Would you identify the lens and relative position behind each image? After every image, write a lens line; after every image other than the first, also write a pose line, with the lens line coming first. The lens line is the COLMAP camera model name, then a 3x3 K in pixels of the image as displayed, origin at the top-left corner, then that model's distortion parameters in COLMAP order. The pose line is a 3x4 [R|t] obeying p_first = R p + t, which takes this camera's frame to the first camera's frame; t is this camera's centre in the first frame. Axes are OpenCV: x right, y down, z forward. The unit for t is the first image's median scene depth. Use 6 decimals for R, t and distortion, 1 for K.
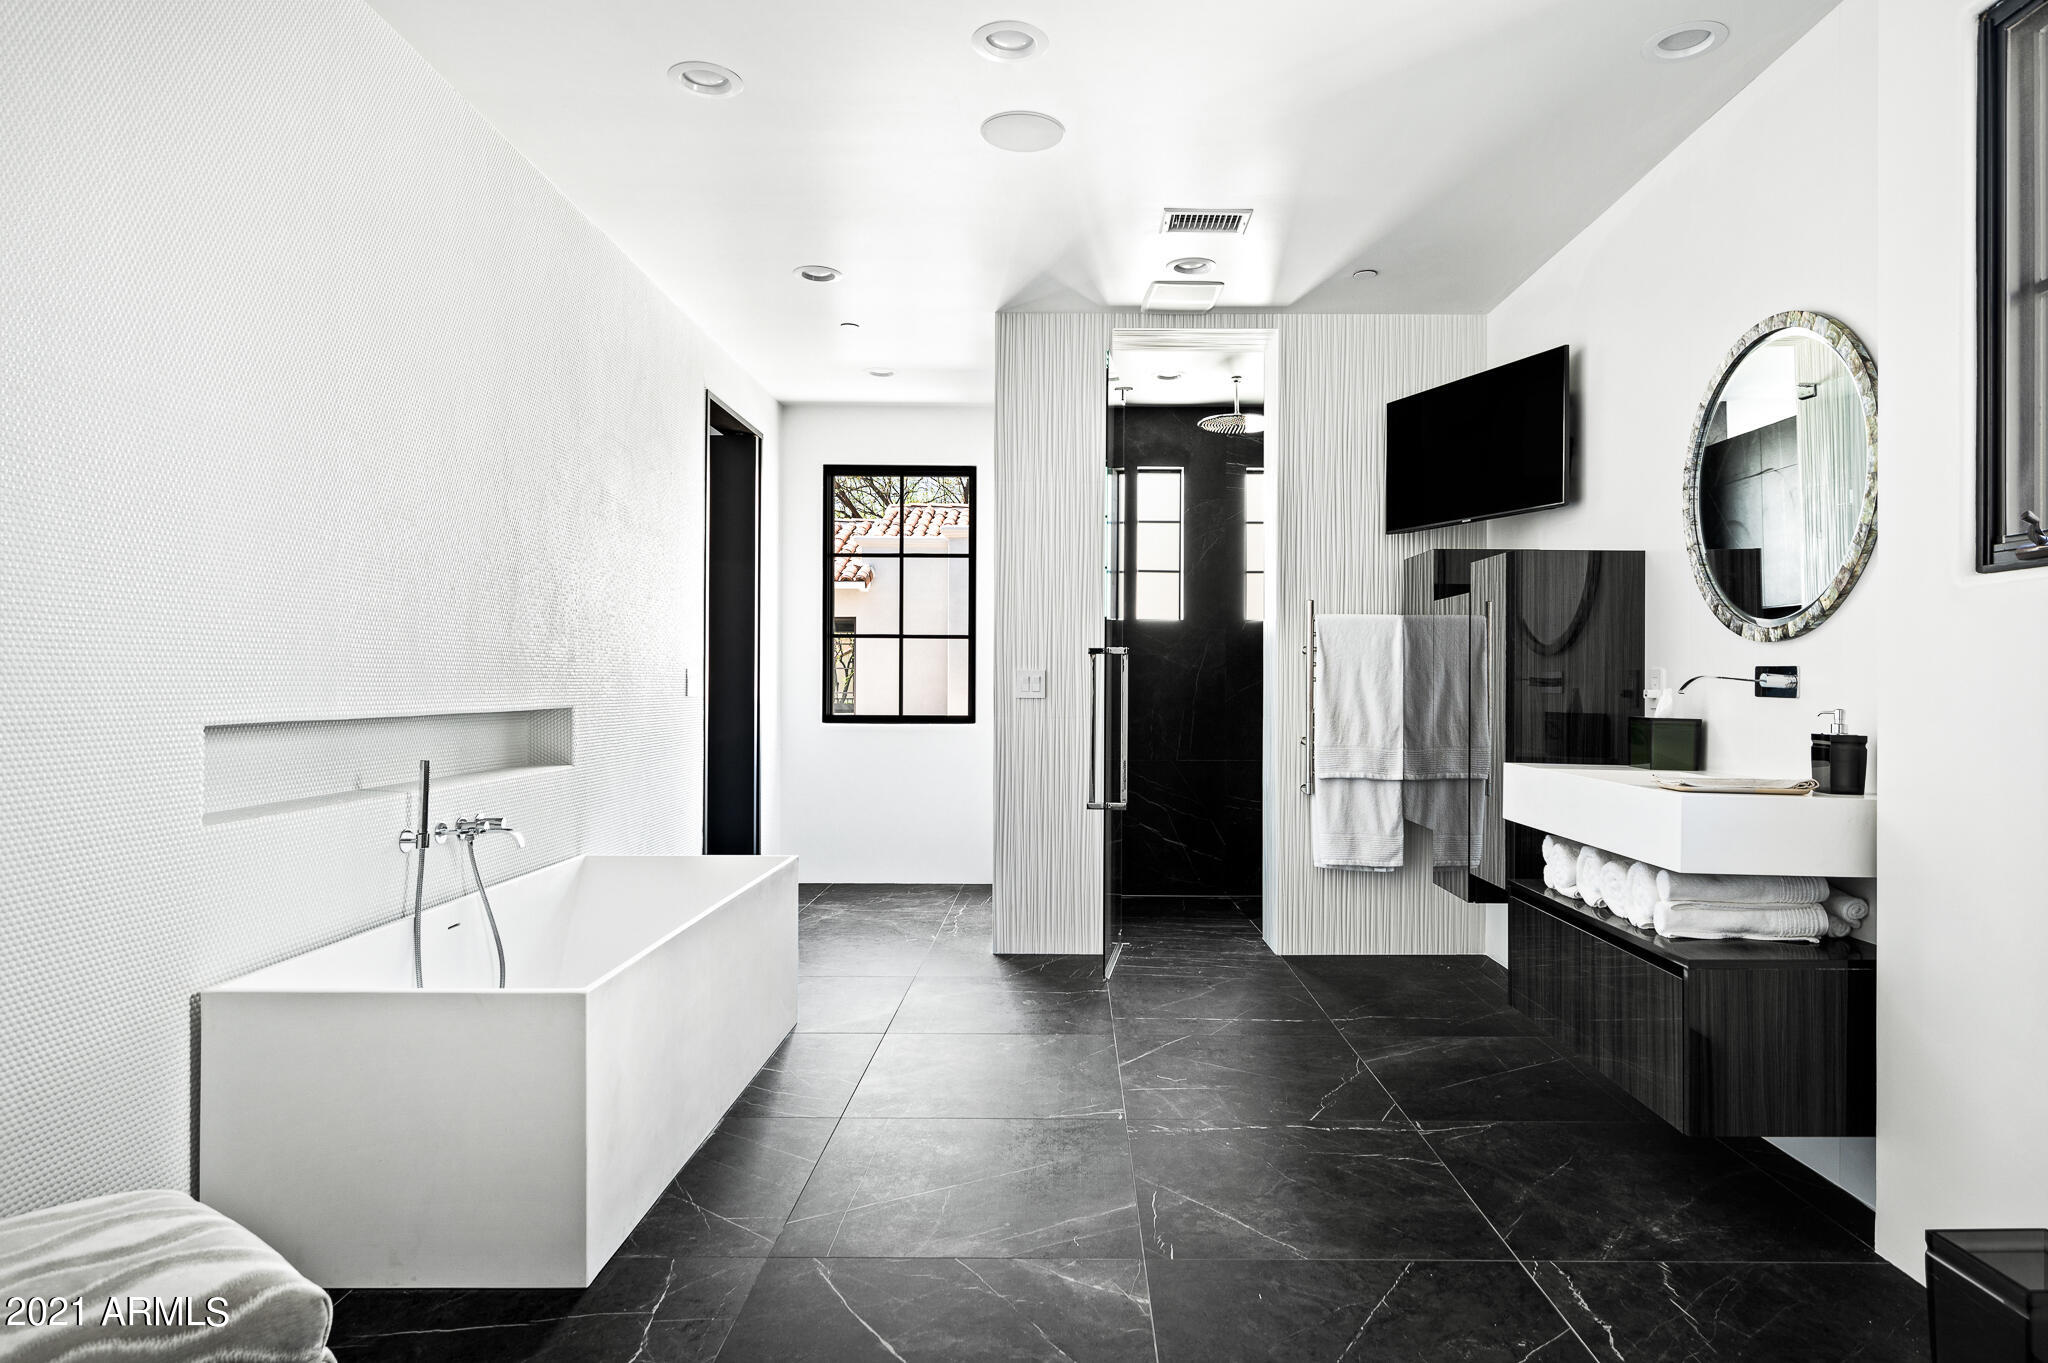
lens RADIAL K [[1189.1, 0, 1035.8], [0, 1189.1, 682.5], [0, 0, 1]] dist [-0.003241, -0.001334]
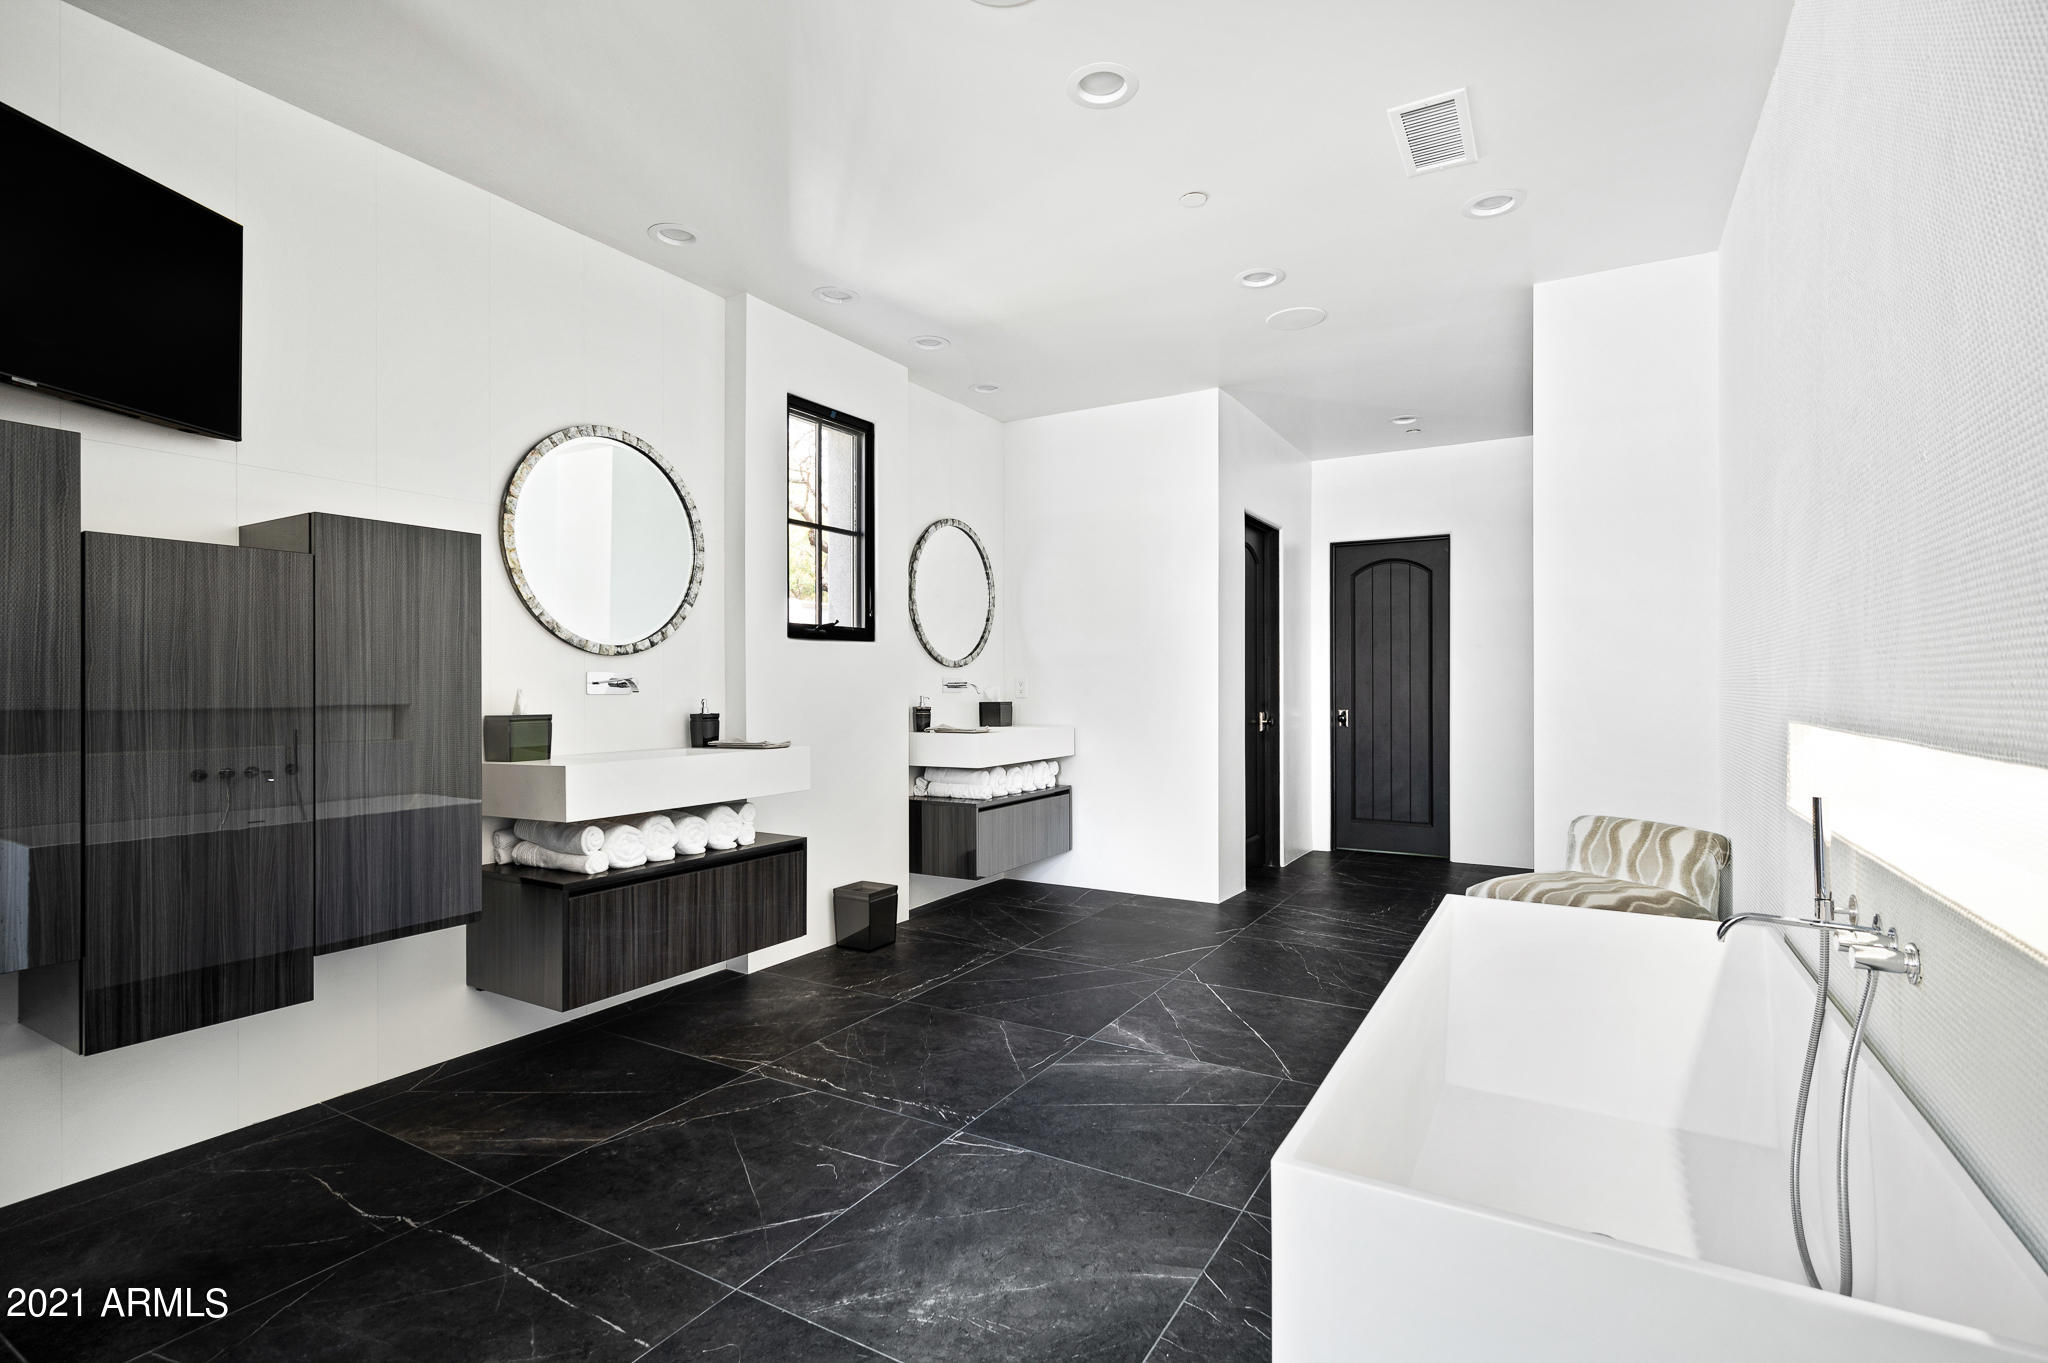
lens RADIAL K [[958.0, 0, 1035.1], [0, 958.0, 681.9], [0, 0, 1]] dist [-0.001560, 0.000894]
pose [[-0.881588, -0.001832, 0.472015, -0.392663], [-0.004013, 0.999985, -0.003614, -0.001206], [-0.472002, -0.005080, -0.881583, 1.855634]]
